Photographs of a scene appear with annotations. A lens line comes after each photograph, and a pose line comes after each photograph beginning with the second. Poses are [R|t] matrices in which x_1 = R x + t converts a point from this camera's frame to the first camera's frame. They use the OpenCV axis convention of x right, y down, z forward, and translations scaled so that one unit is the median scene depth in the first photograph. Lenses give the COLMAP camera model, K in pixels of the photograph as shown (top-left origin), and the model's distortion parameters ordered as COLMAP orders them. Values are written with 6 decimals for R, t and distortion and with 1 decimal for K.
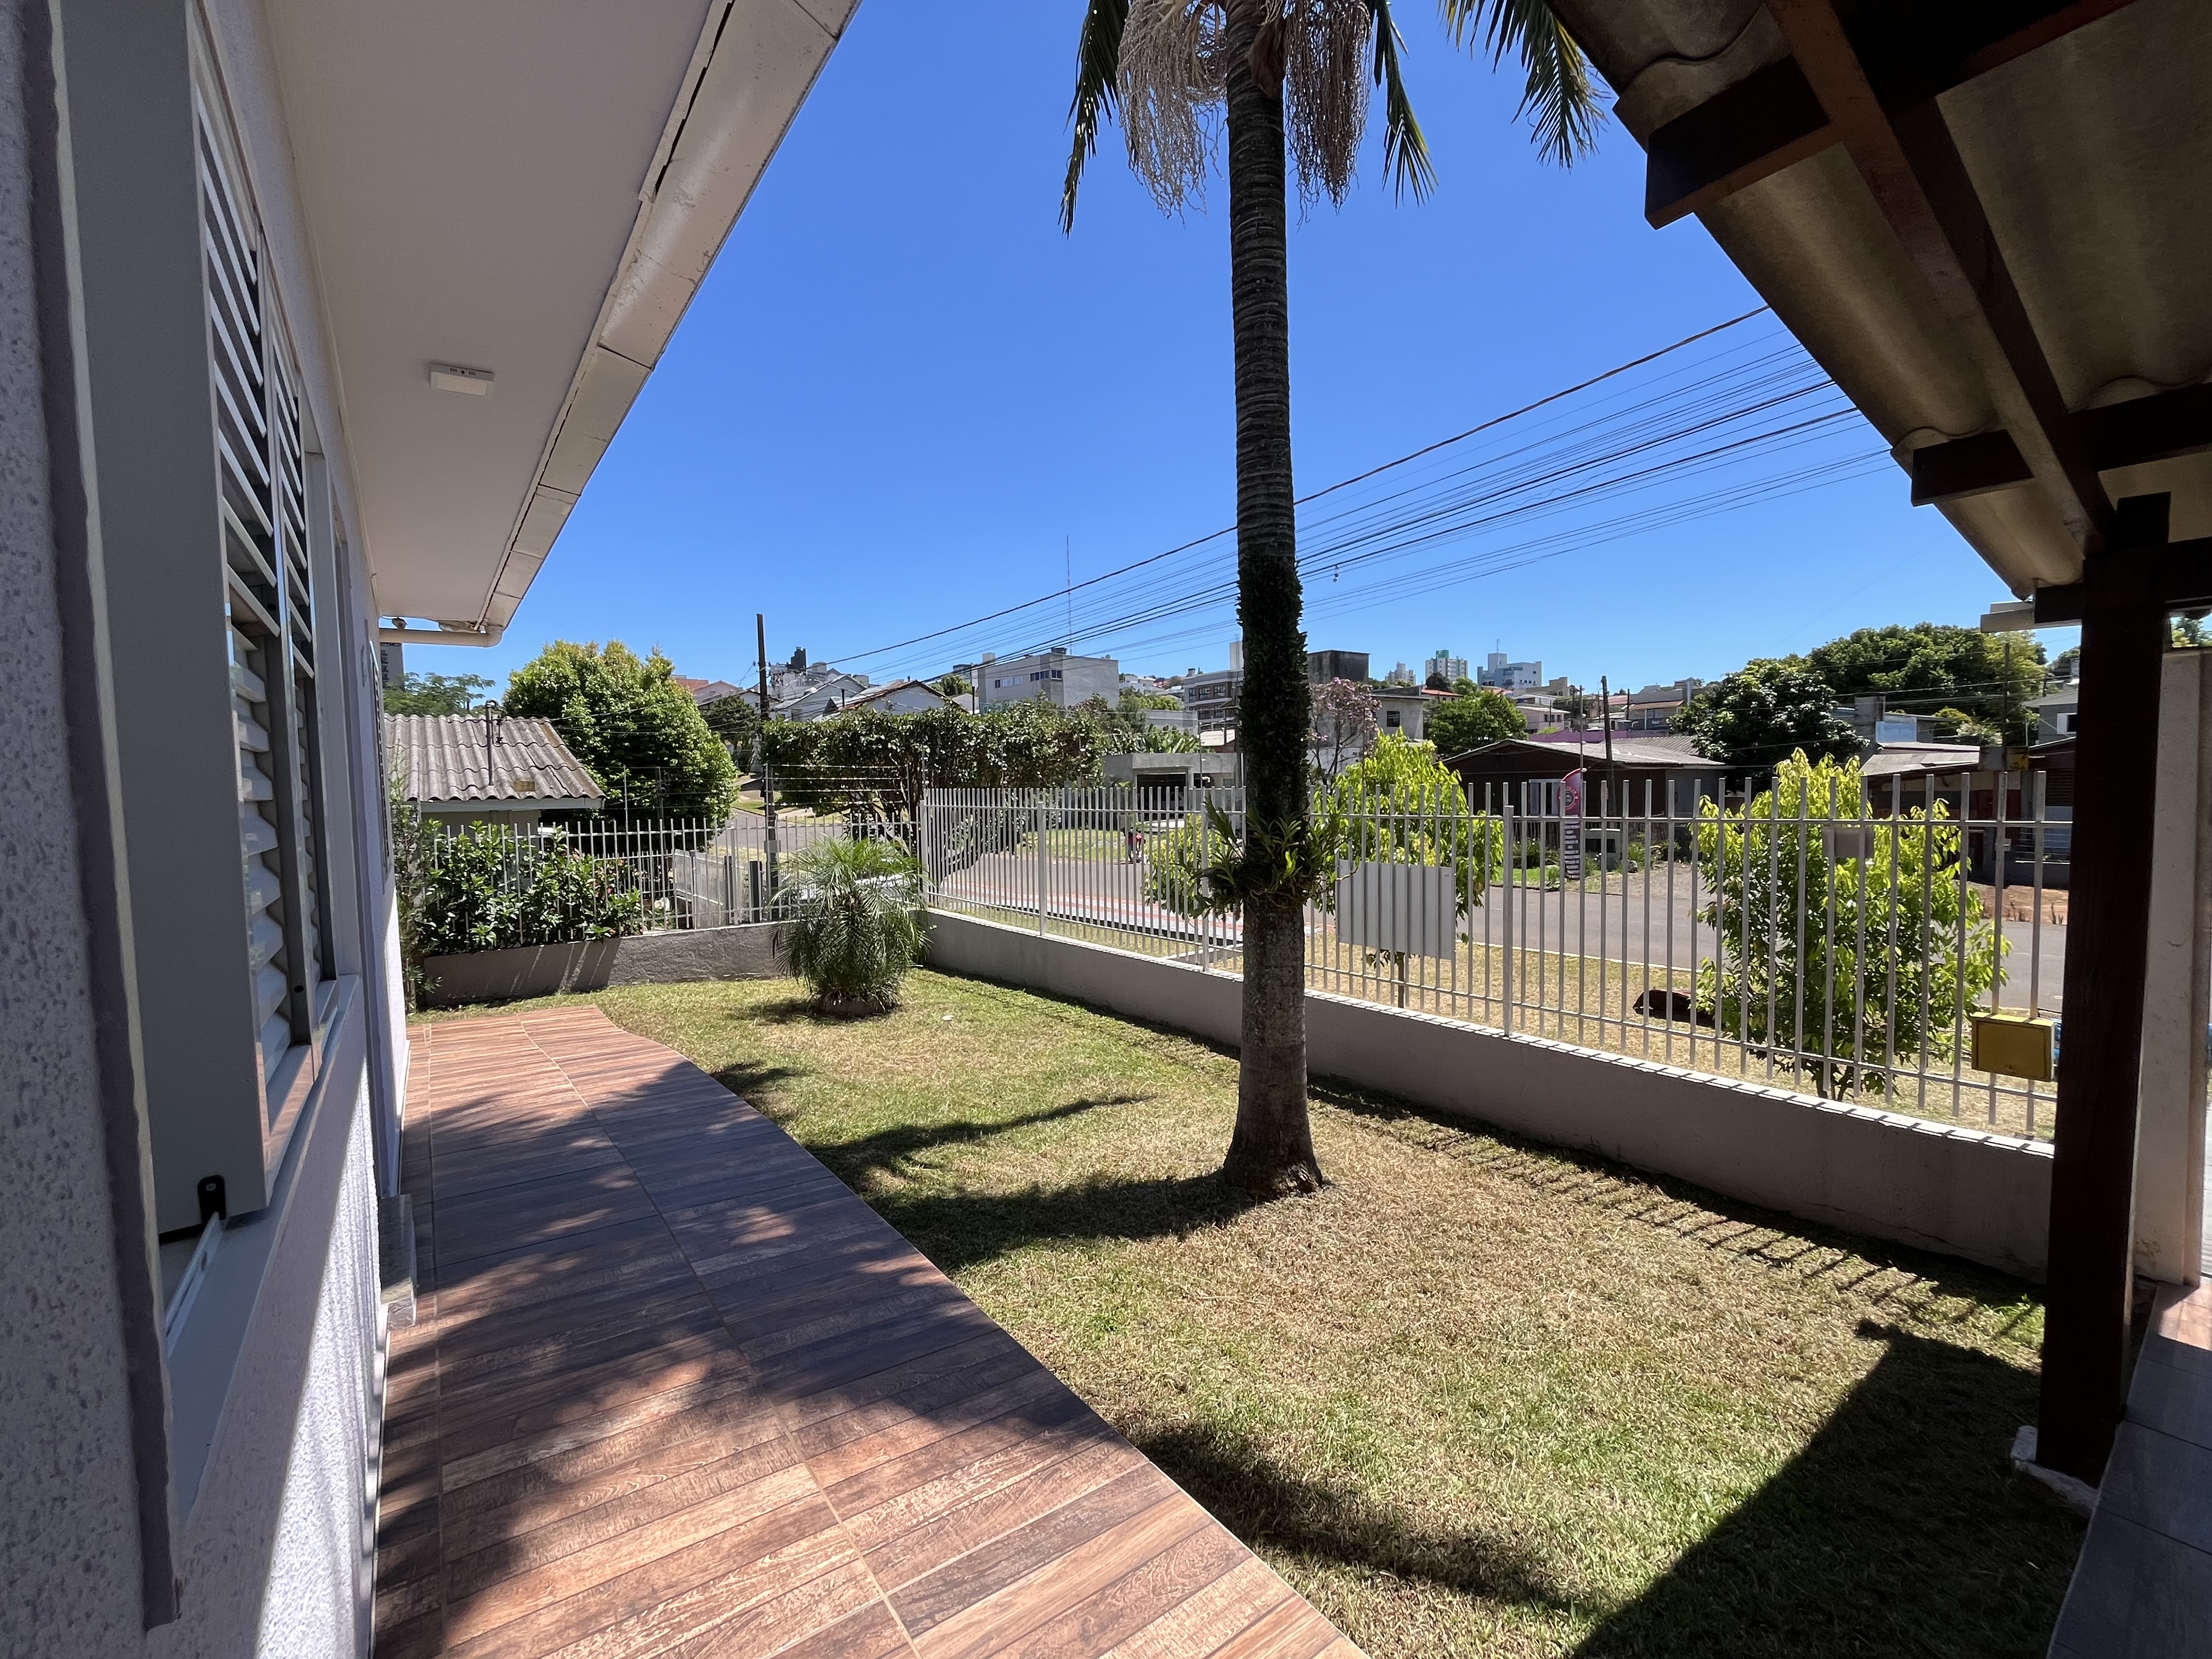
lens RADIAL K [[881.6, 0, 1109.1], [0, 881.6, 827.6], [0, 0, 1]] dist [-0.000191, -0.000032]
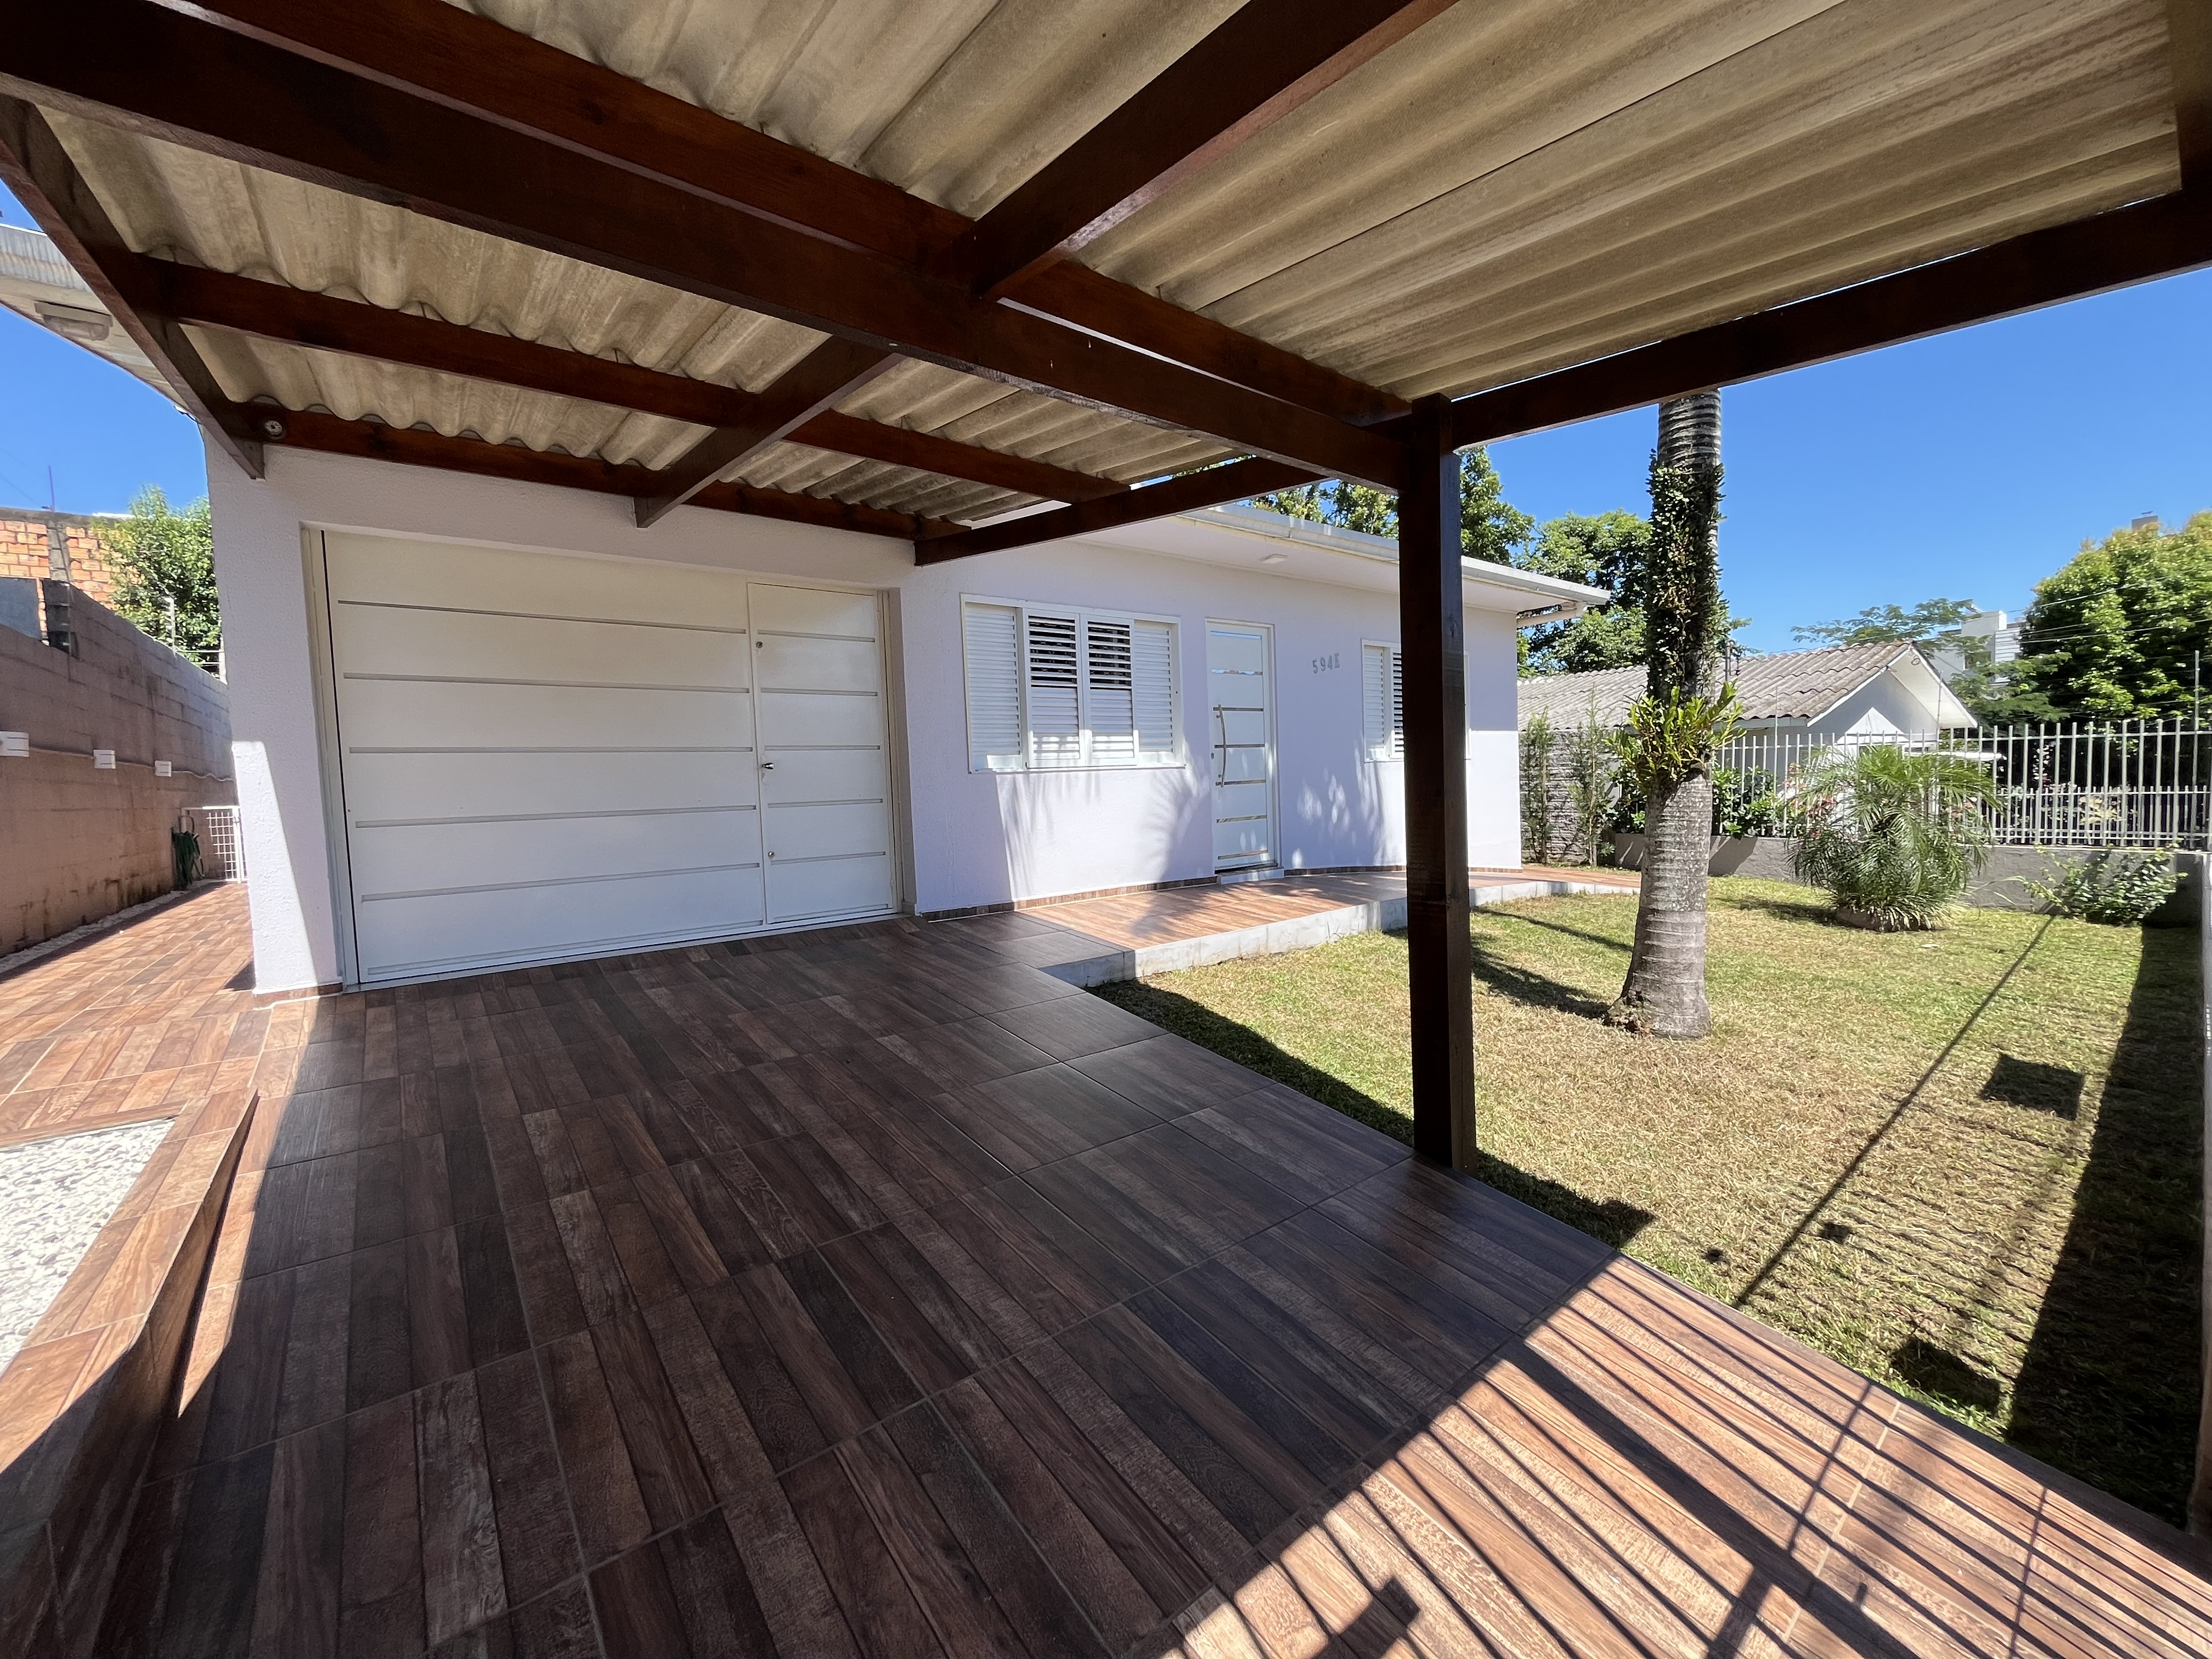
lens RADIAL K [[881.6, 0, 1109.4], [0, 881.6, 827.4], [0, 0, 1]] dist [-0.000191, -0.000032]
pose [[0.010226, 0.083355, -0.996467, 0.238425], [-0.007019, 0.996501, 0.083286, 0.005899], [0.999923, 0.006142, 0.010776, 0.046326]]
